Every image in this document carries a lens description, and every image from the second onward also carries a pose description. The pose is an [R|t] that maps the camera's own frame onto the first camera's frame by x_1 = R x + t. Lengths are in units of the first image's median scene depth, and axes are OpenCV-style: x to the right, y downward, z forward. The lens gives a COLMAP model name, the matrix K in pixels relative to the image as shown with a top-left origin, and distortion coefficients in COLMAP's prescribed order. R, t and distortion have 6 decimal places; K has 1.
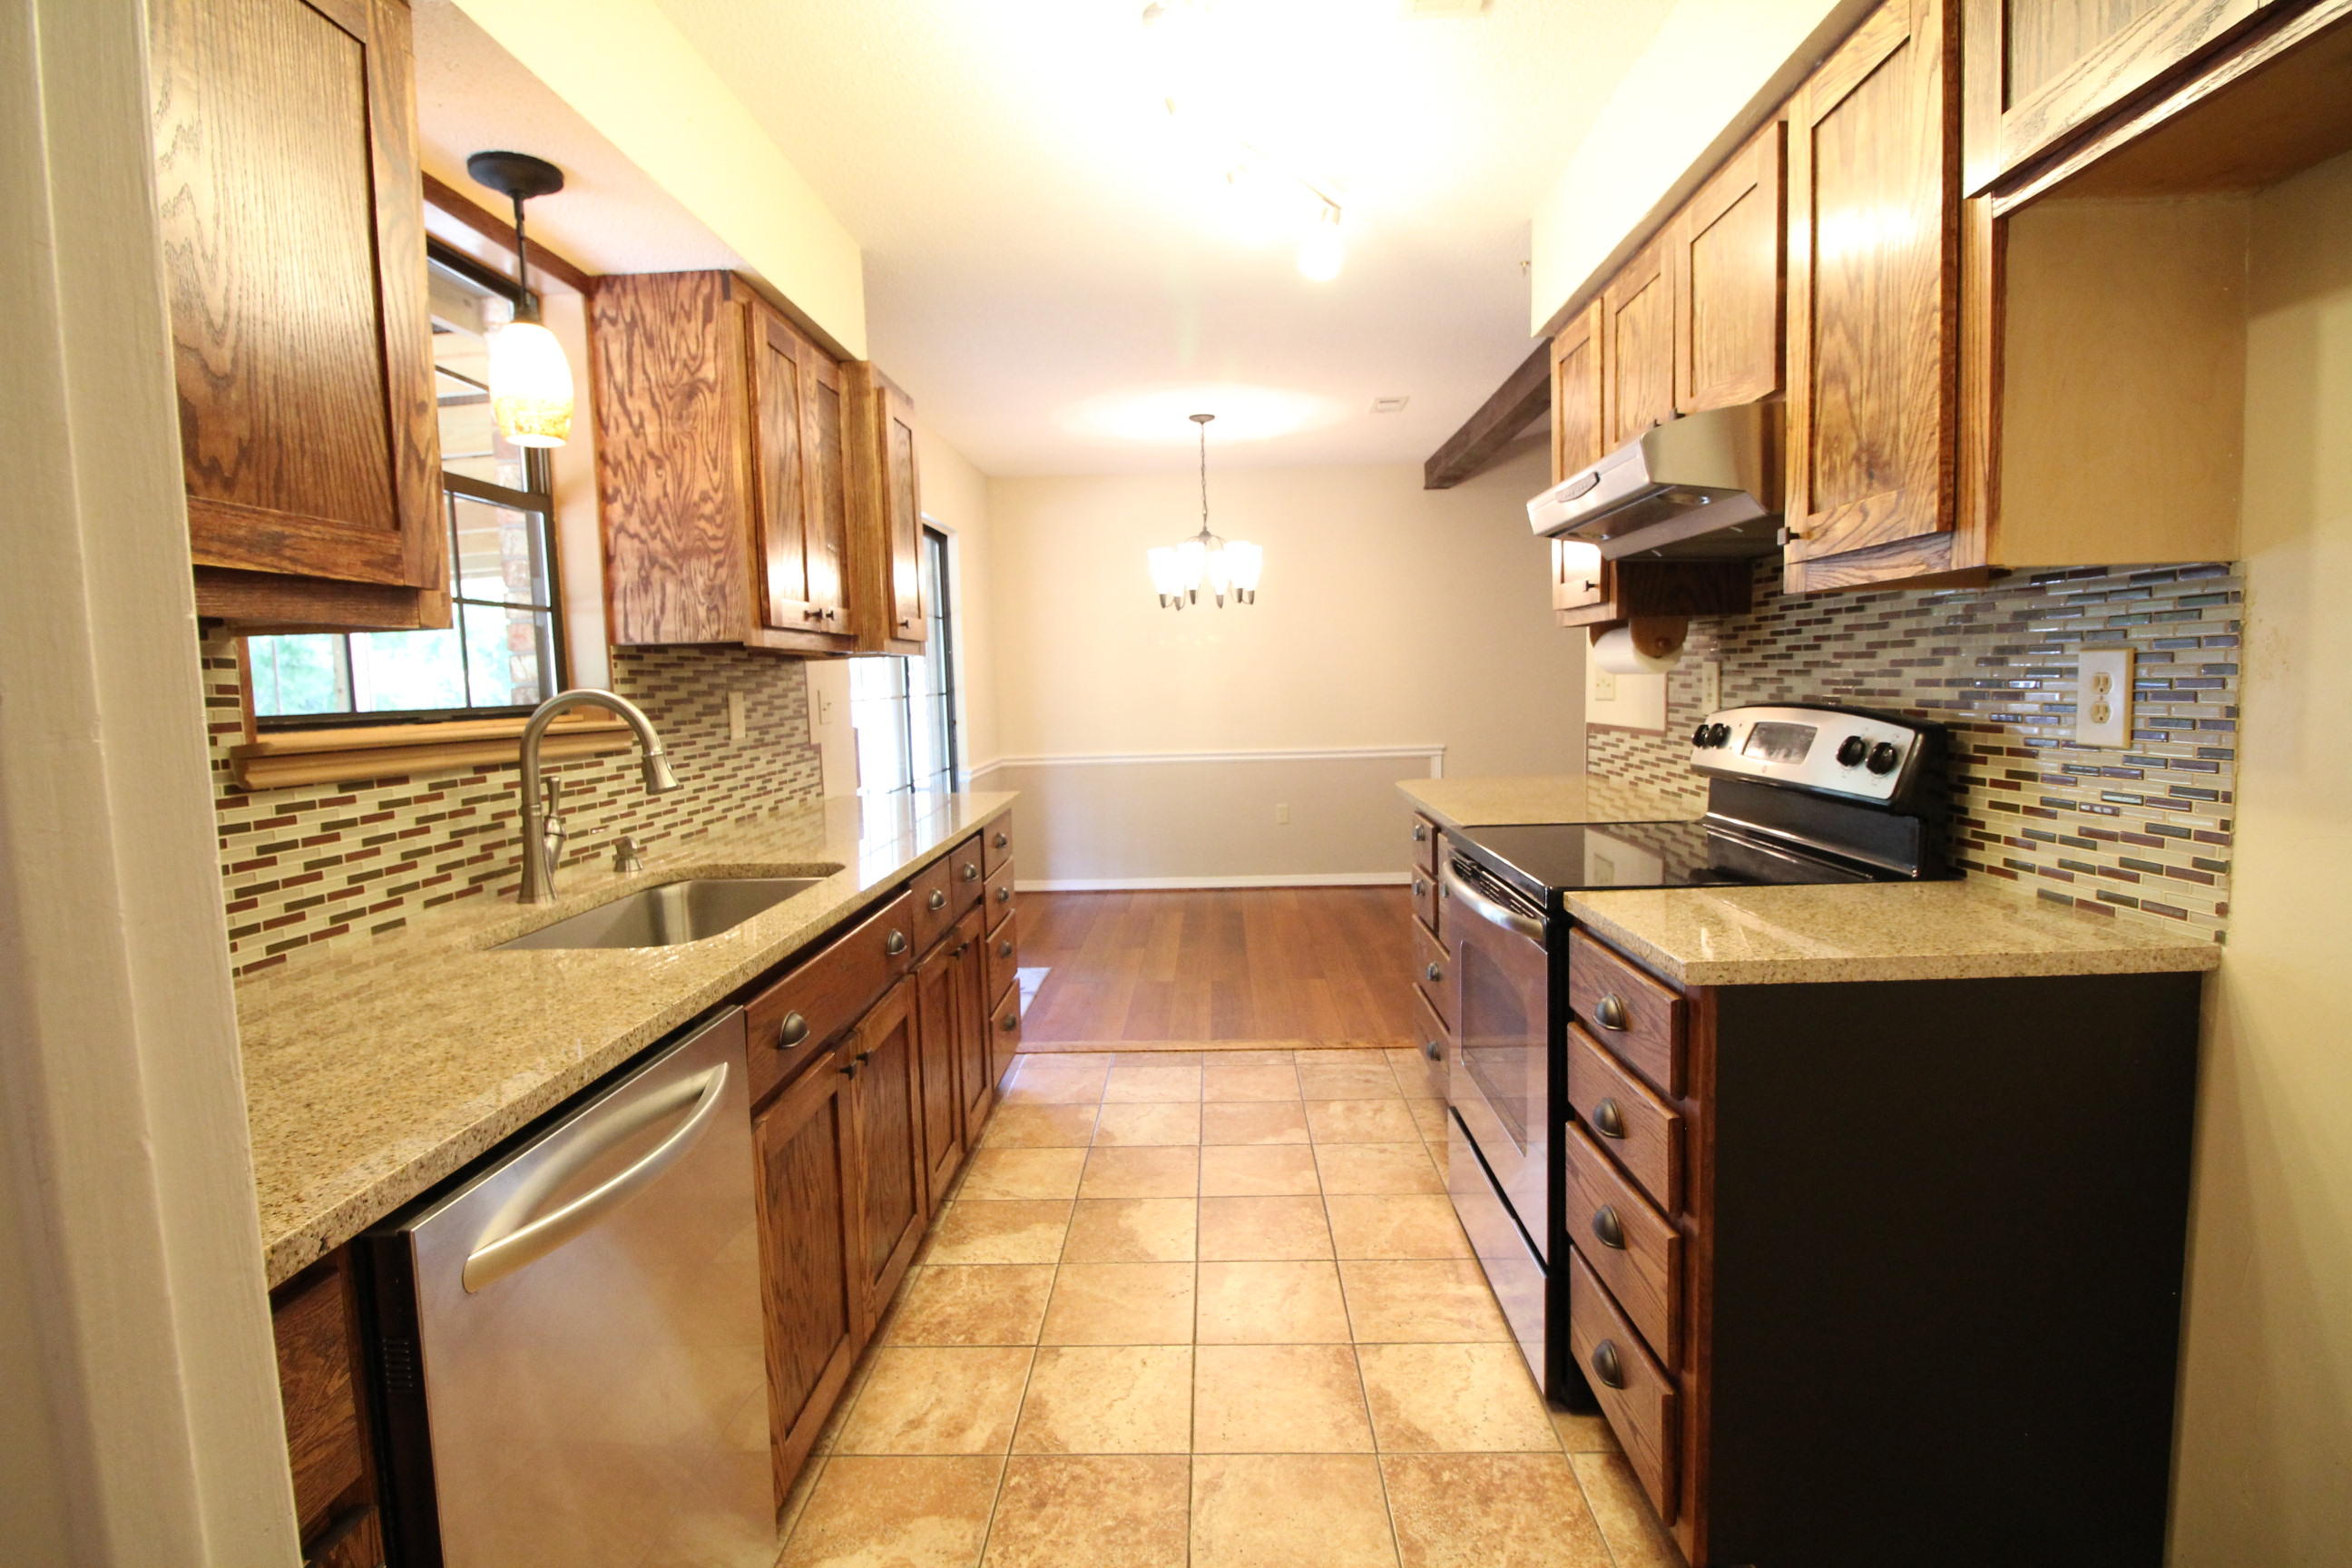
lens RADIAL K [[1093.7, 0, 1157.6], [0, 1093.7, 778.8], [0, 0, 1]] dist [-0.002078, -0.011775]
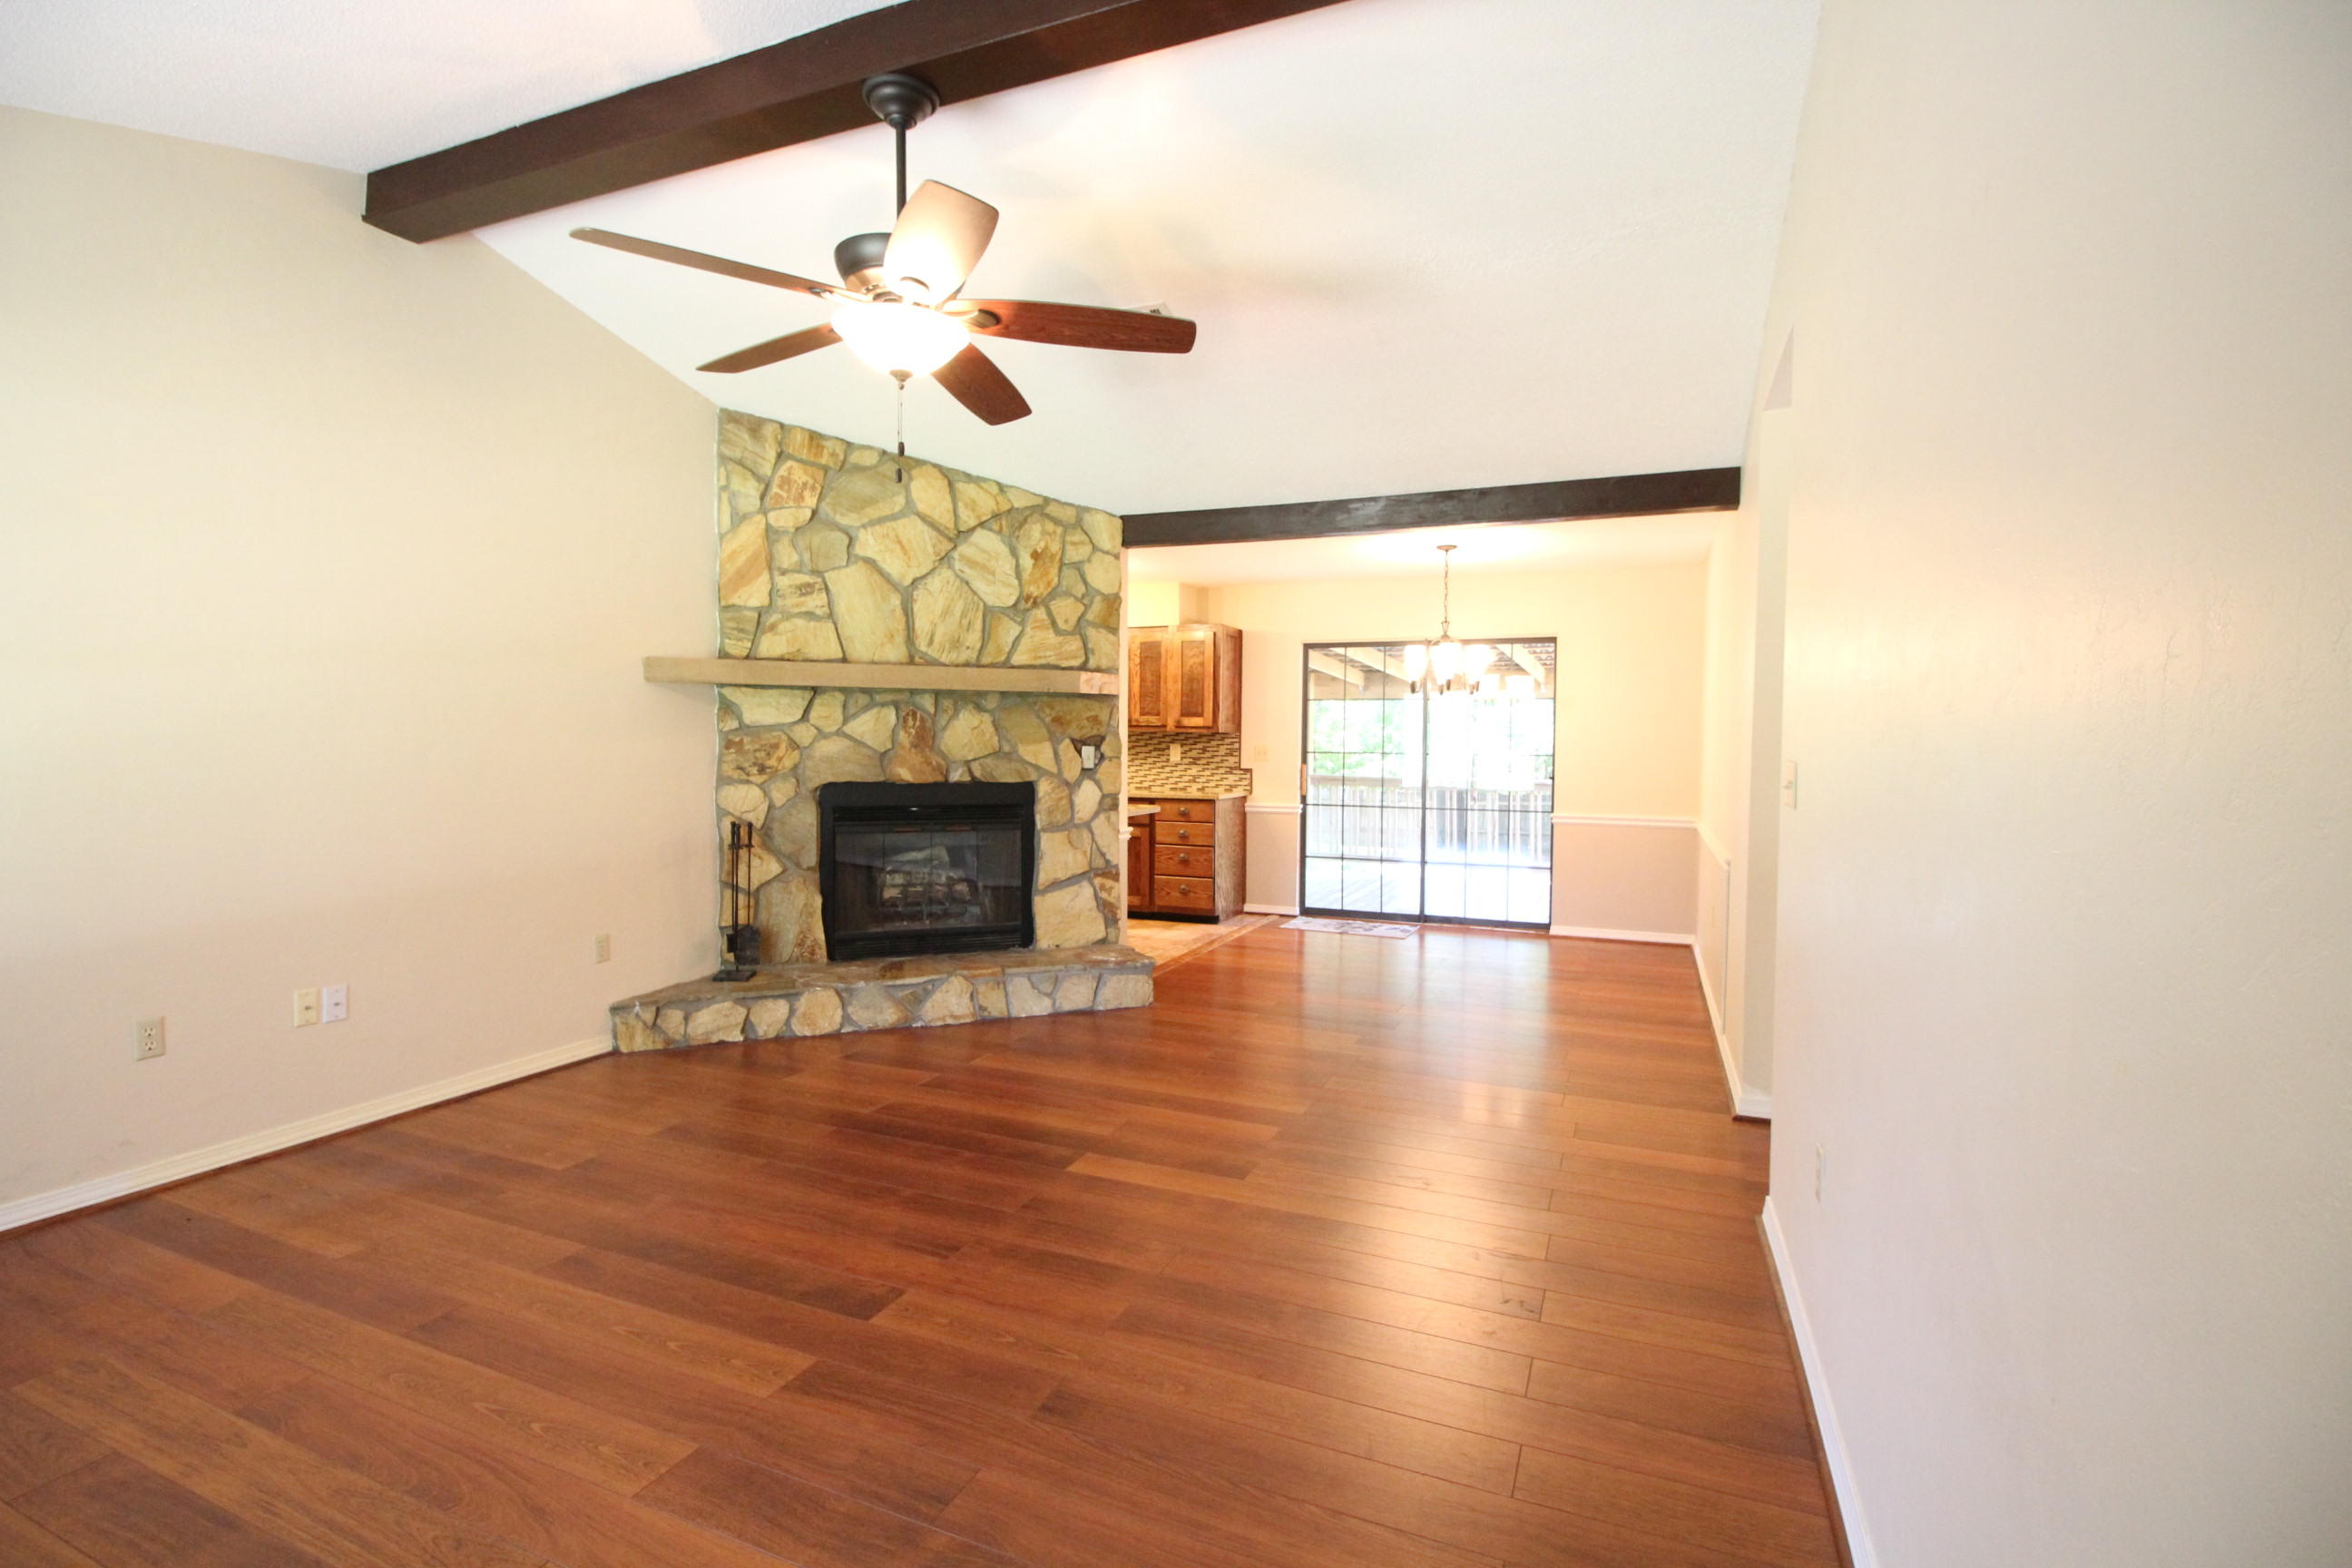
lens RADIAL K [[1093.7, 0, 1177.6], [0, 1093.7, 775.9], [0, 0, 1]] dist [-0.002078, -0.011775]
pose [[-0.342848, 0.058830, -0.937547, 3.522306], [-0.085530, 0.991937, 0.093520, -0.404424], [0.935489, 0.112252, -0.335052, 3.015487]]
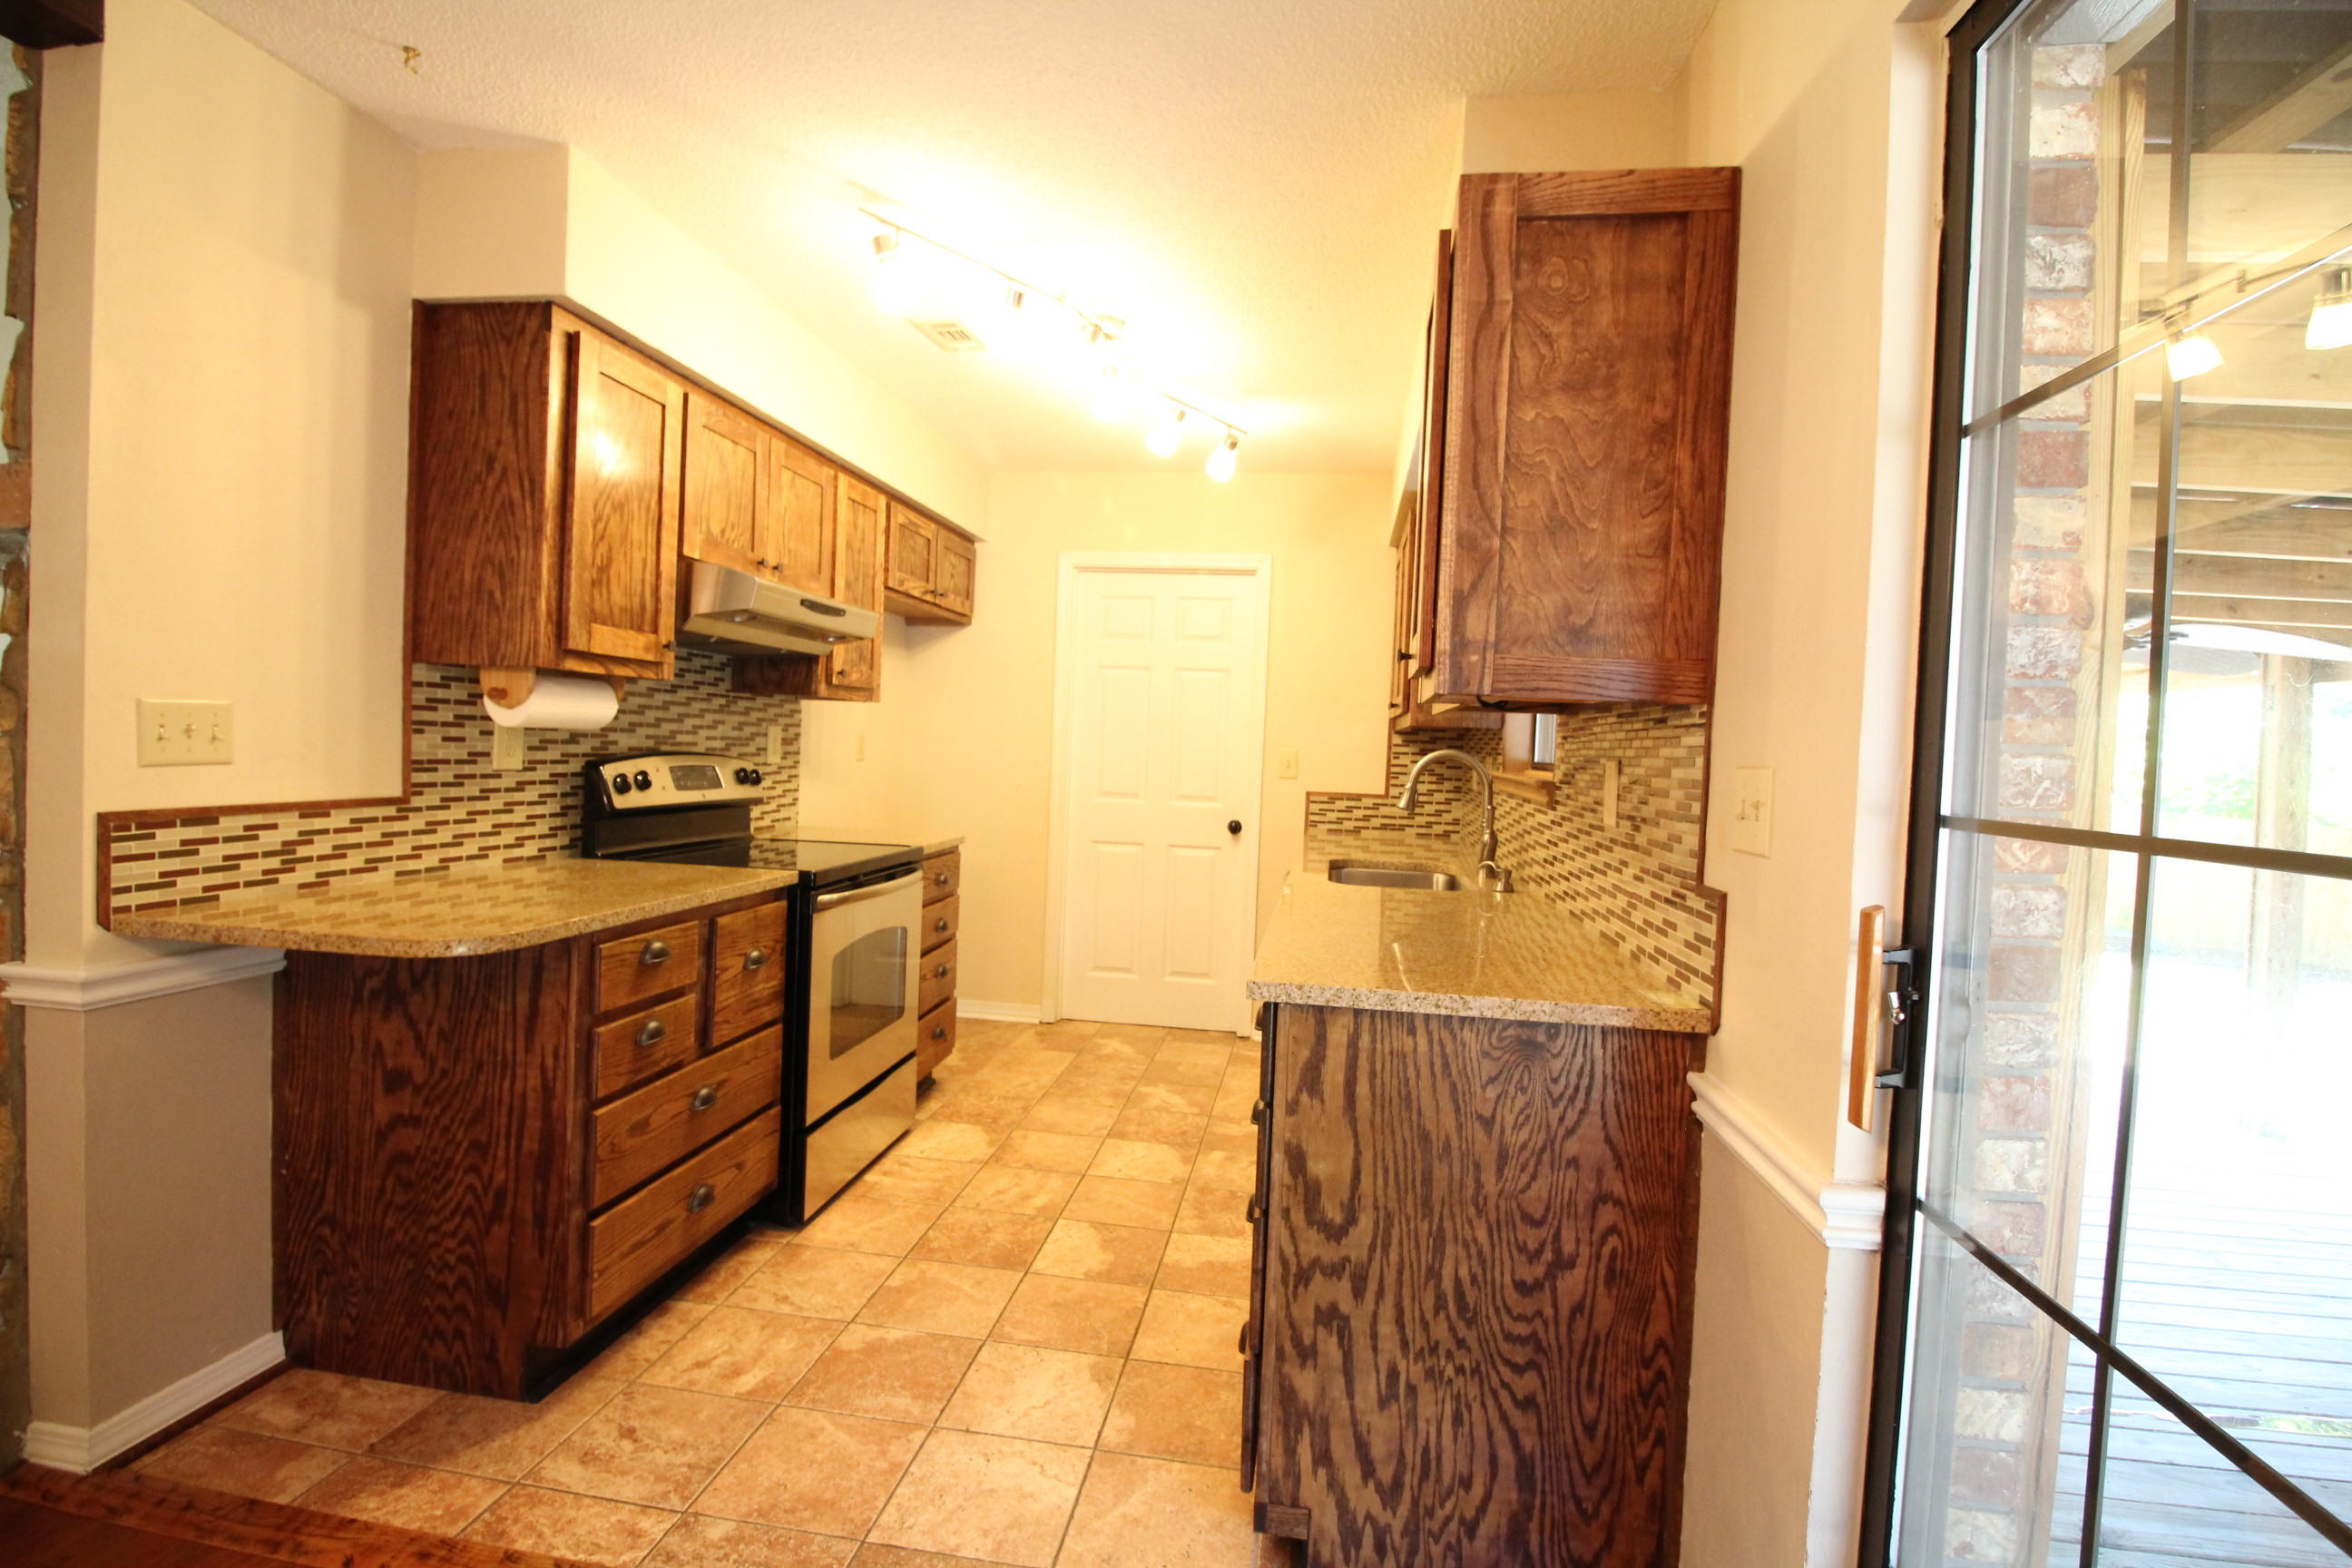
lens RADIAL K [[1093.7, 0, 1173.2], [0, 1093.7, 770.9], [0, 0, 1]] dist [-0.002078, -0.011775]
pose [[-0.995123, -0.013420, 0.097725, -0.252980], [-0.002463, 0.993773, 0.111396, -0.233032], [-0.098612, 0.110612, -0.988959, 2.660721]]
